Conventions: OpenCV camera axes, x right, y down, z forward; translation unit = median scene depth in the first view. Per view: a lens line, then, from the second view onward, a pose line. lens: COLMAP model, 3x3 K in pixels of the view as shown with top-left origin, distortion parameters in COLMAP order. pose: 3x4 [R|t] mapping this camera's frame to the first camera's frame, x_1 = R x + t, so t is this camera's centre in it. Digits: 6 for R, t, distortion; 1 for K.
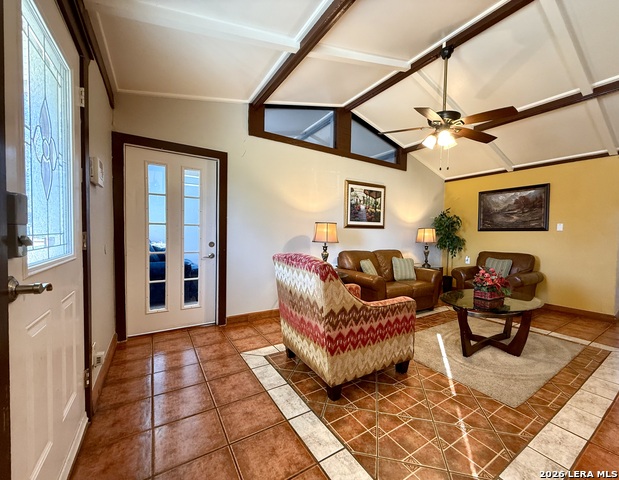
lens RADIAL K [[271.2, 0, 310.2], [0, 271.2, 243.6], [0, 0, 1]] dist [0.001749, -0.001132]
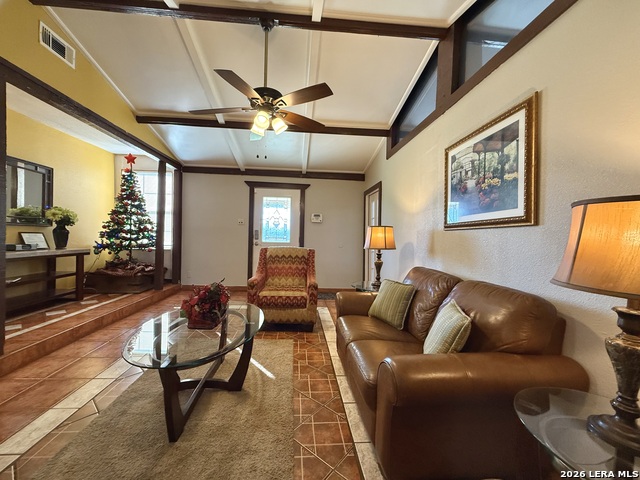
lens RADIAL K [[251.4, 0, 316.8], [0, 251.4, 240.9], [0, 0, 1]] dist [-0.000004, -0.000041]
pose [[-0.475003, -0.007151, -0.879955, 0.717321], [-0.053848, 0.998329, 0.020955, -0.030234], [0.878335, 0.057337, -0.474594, 0.995743]]
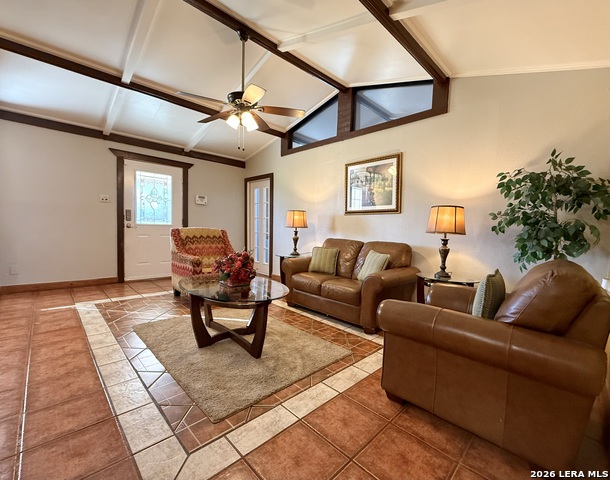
lens RADIAL K [[266.6, 0, 312.9], [0, 266.6, 240.7], [0, 0, 1]] dist [0.001818, 0.000167]
pose [[0.198898, 0.044717, -0.978999, 0.998186], [-0.052814, 0.997996, 0.034855, 0.006099], [0.978596, 0.044772, 0.200861, 0.695119]]
